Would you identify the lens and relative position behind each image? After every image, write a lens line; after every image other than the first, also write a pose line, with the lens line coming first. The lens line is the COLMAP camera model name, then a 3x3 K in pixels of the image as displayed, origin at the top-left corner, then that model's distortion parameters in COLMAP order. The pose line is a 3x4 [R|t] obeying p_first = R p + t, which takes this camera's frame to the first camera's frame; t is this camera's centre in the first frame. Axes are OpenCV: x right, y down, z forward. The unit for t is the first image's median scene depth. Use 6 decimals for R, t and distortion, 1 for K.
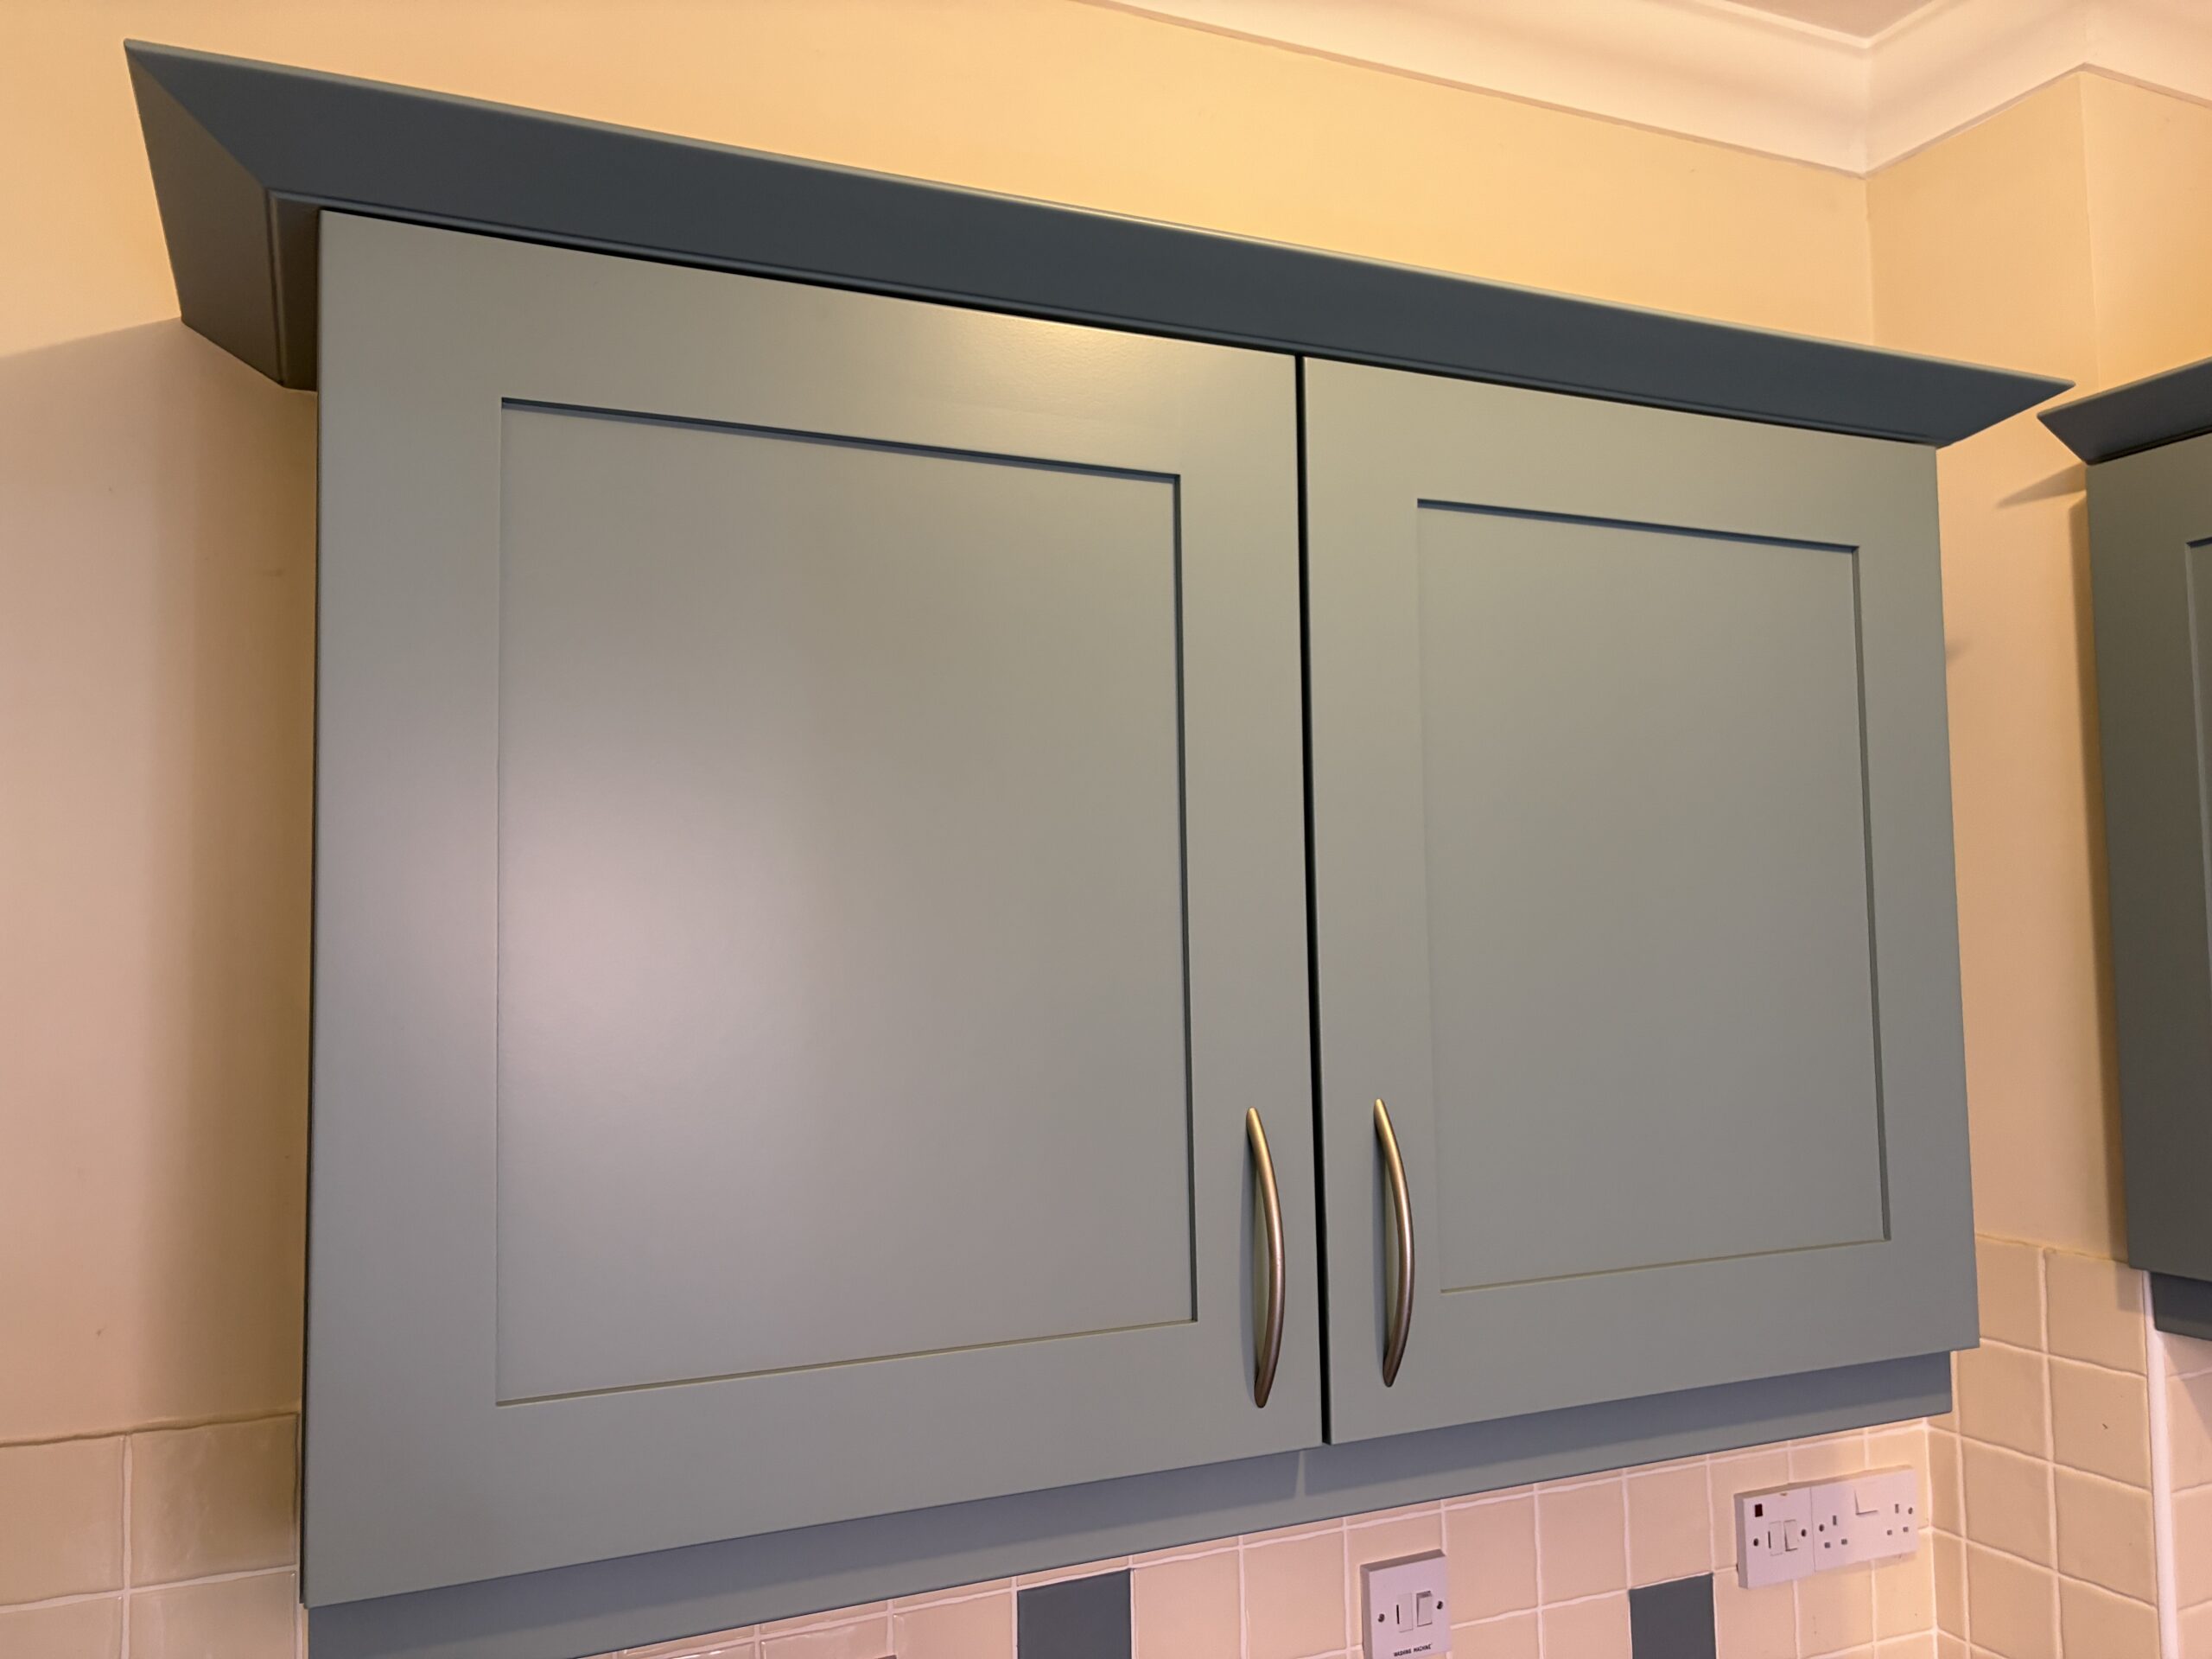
lens RADIAL K [[1666.5, 0, 1104.2], [0, 1666.5, 829.3], [0, 0, 1]] dist [0.035010, -0.038696]
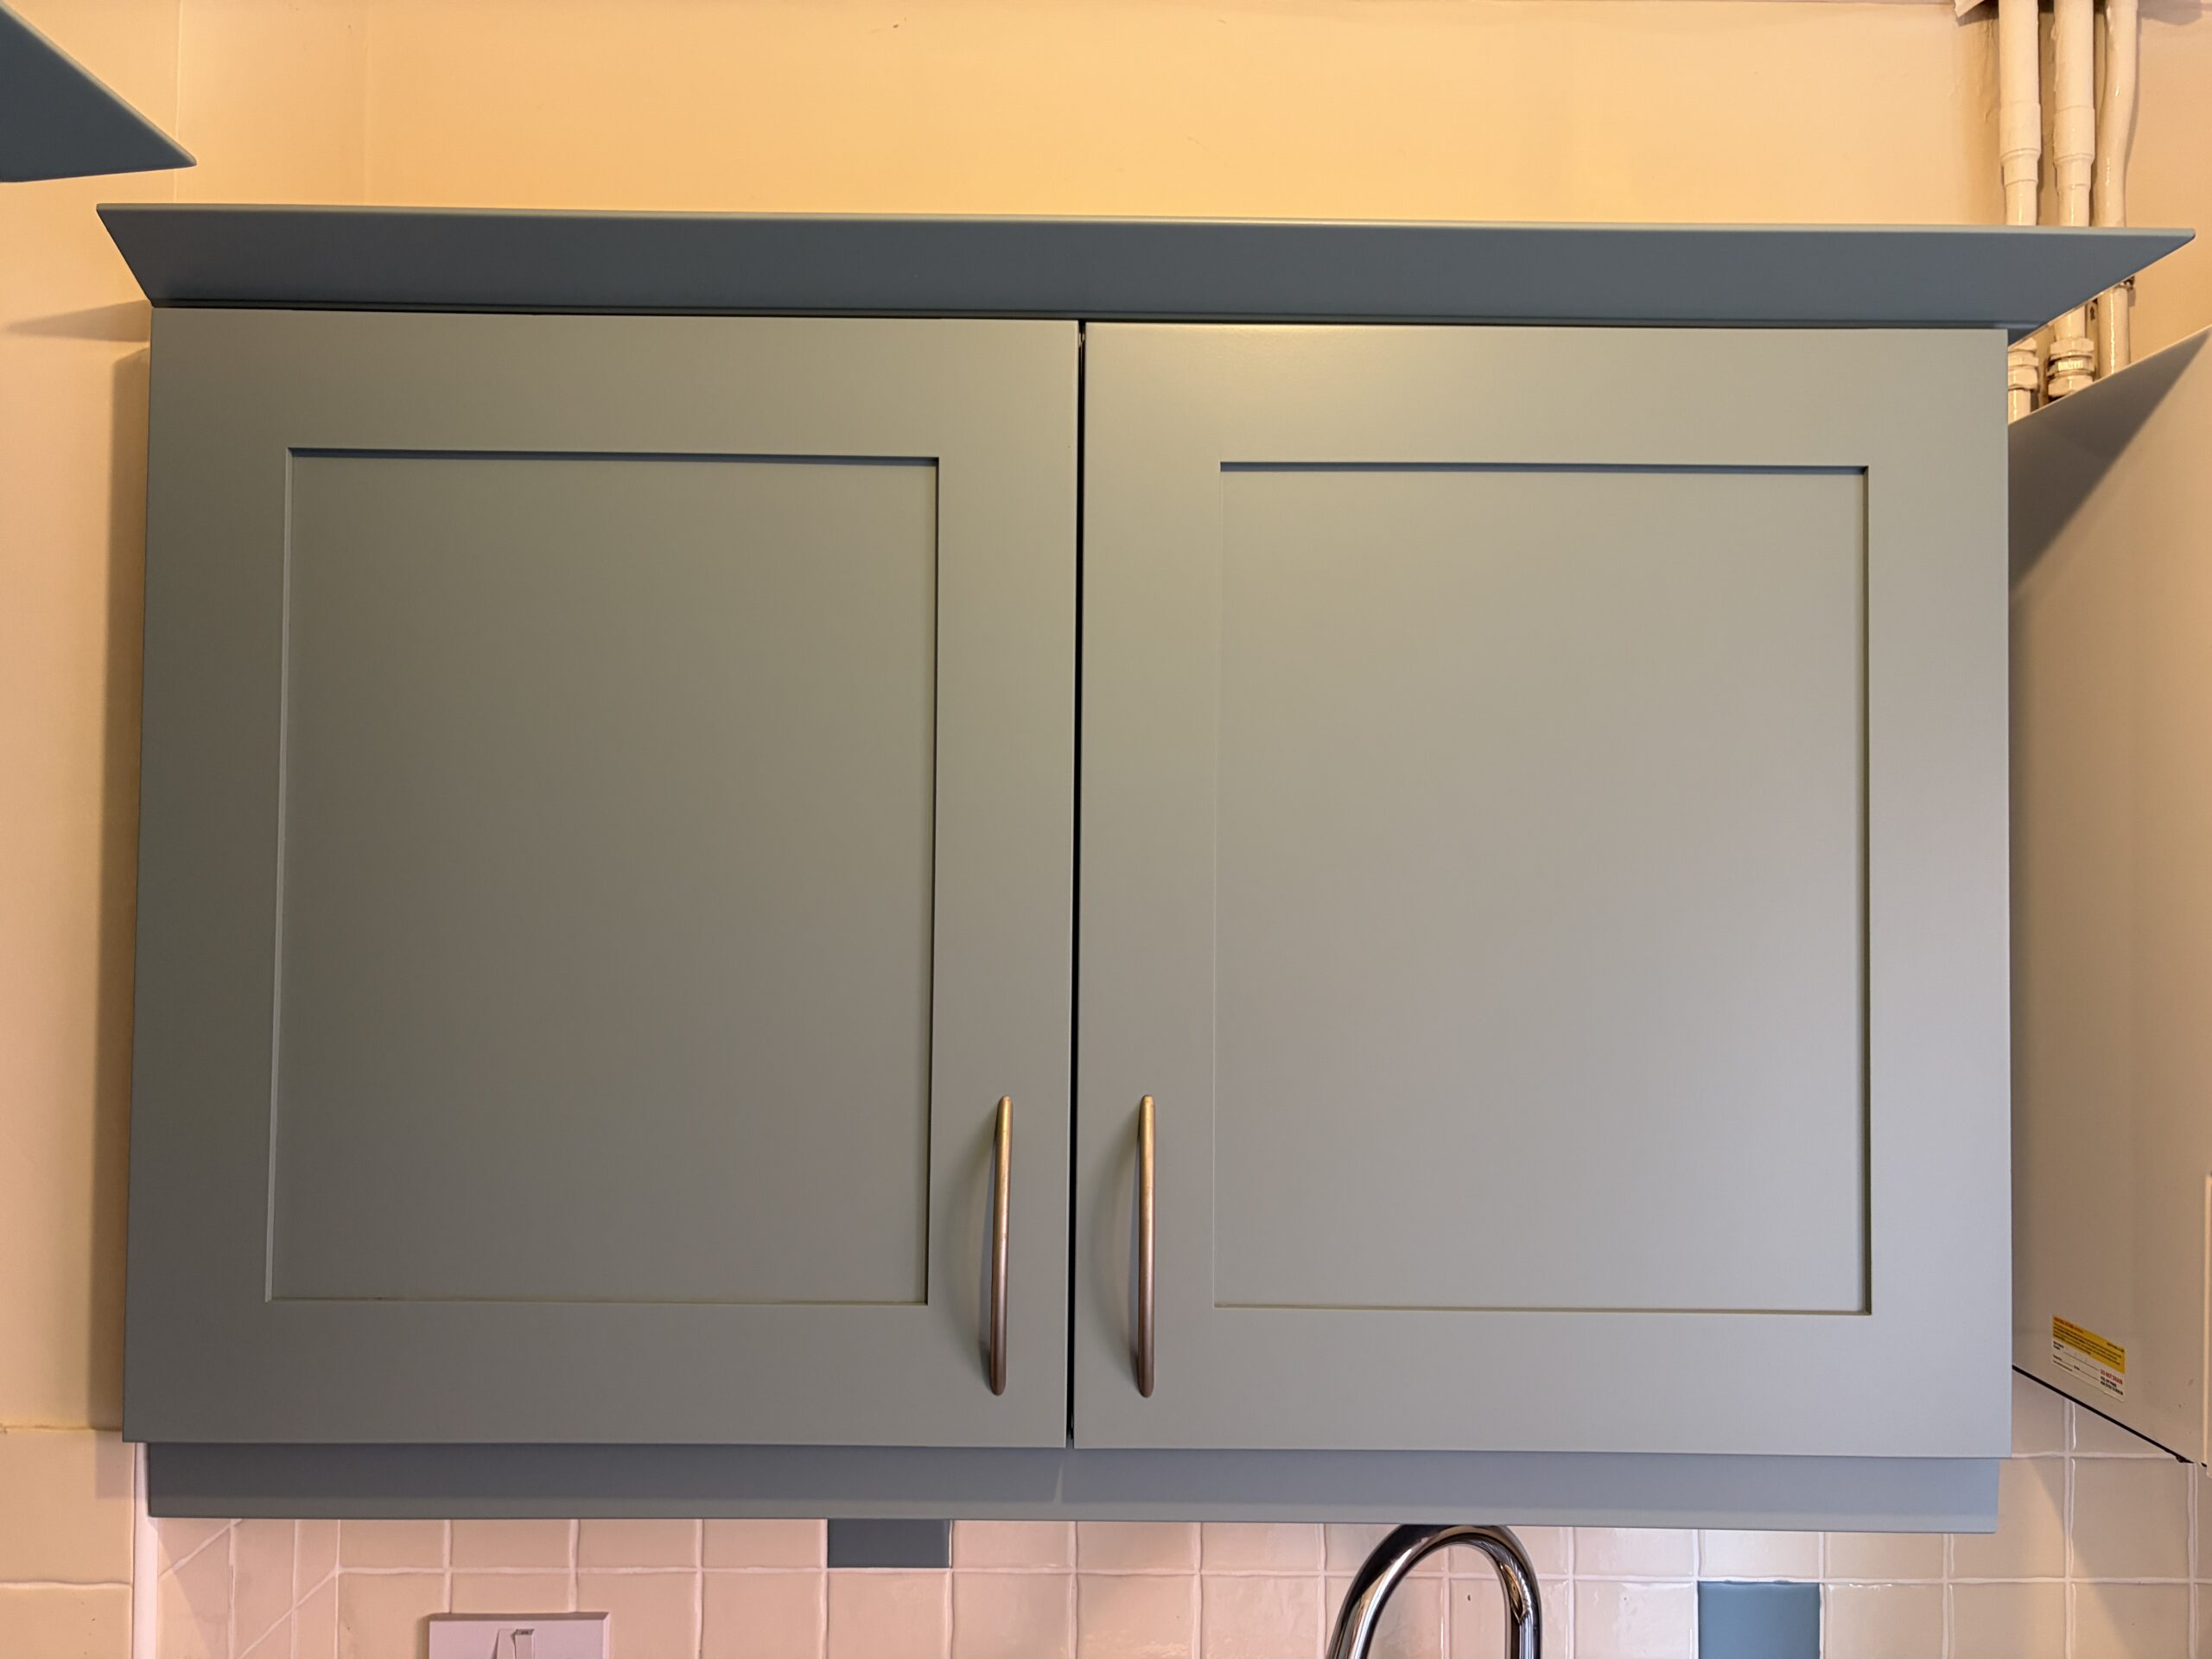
lens RADIAL K [[1666.5, 0, 1111.9], [0, 1666.5, 823.7], [0, 0, 1]] dist [0.035010, -0.038696]
pose [[0.396621, 0.045351, 0.916862, 0.111720], [-0.072807, 0.997187, -0.017829, -0.017398], [-0.915091, -0.059683, 0.398807, 0.346368]]
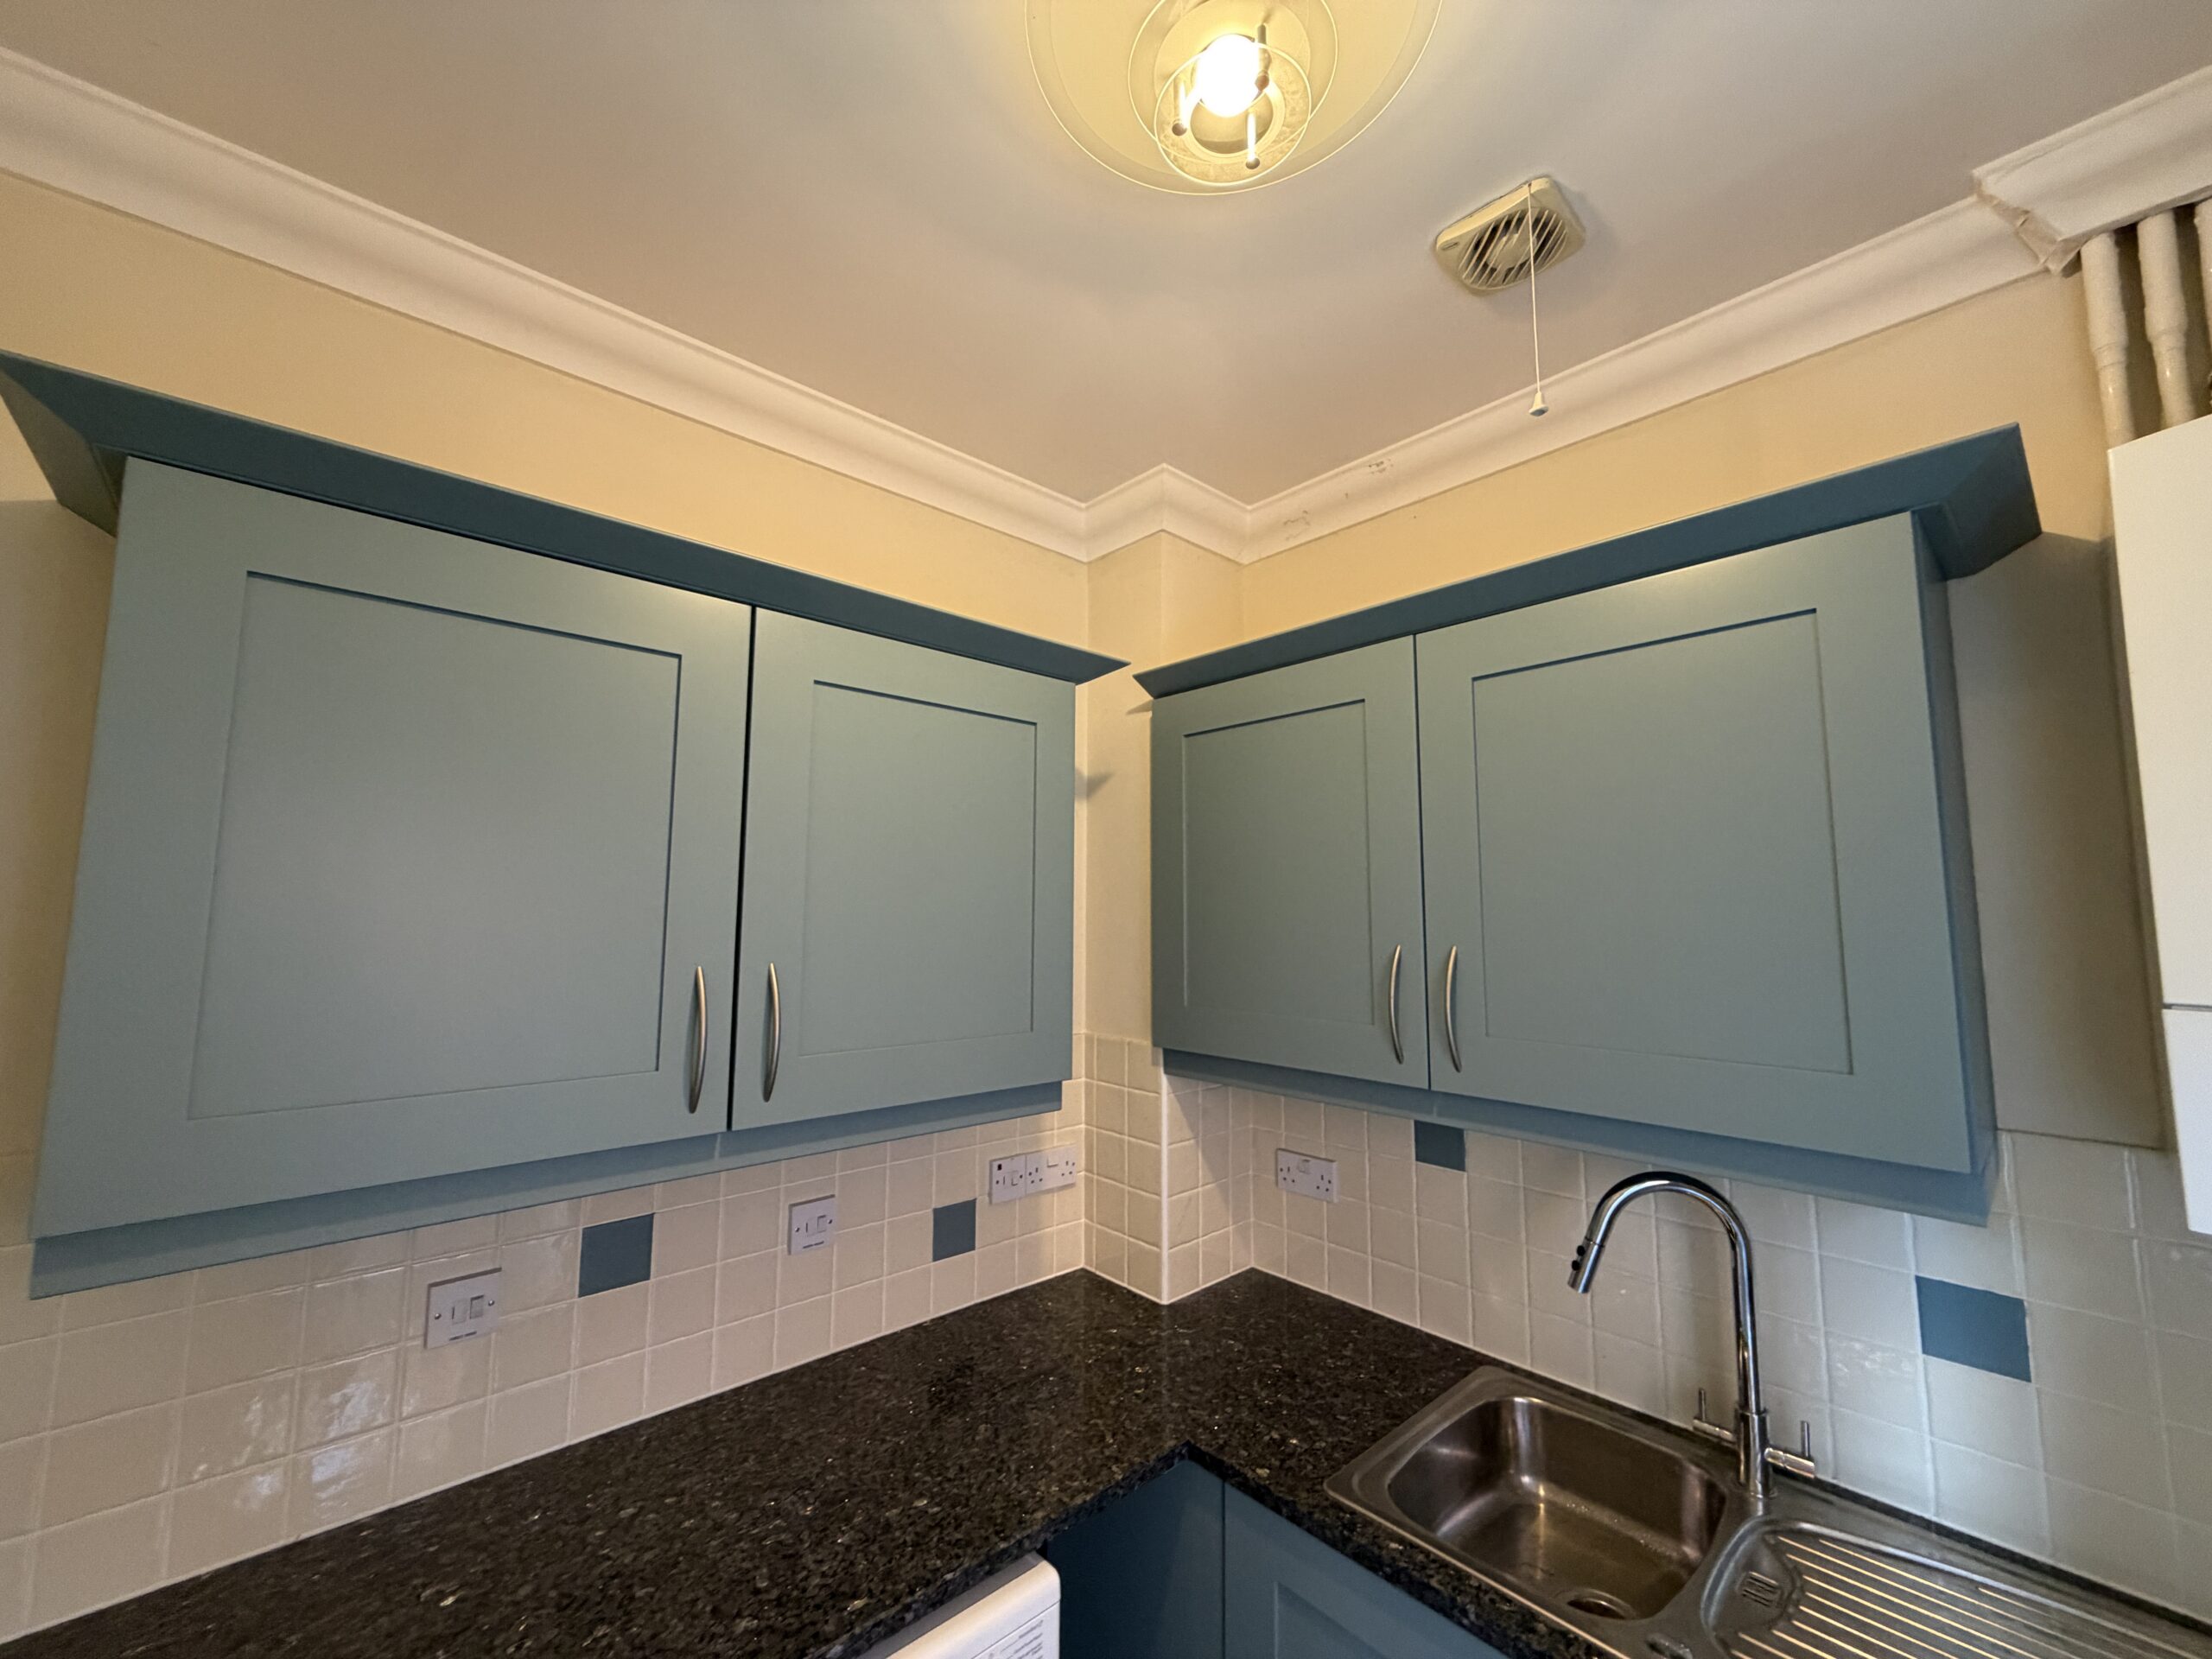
lens RADIAL K [[871.1, 0, 1096.6], [0, 871.1, 825.6], [0, 0, 1]] dist [0.001669, -0.000352]
pose [[0.950447, 0.052763, 0.306375, 0.152356], [-0.039679, 0.998021, -0.048781, 0.020342], [-0.308343, 0.034207, 0.950660, -0.119643]]
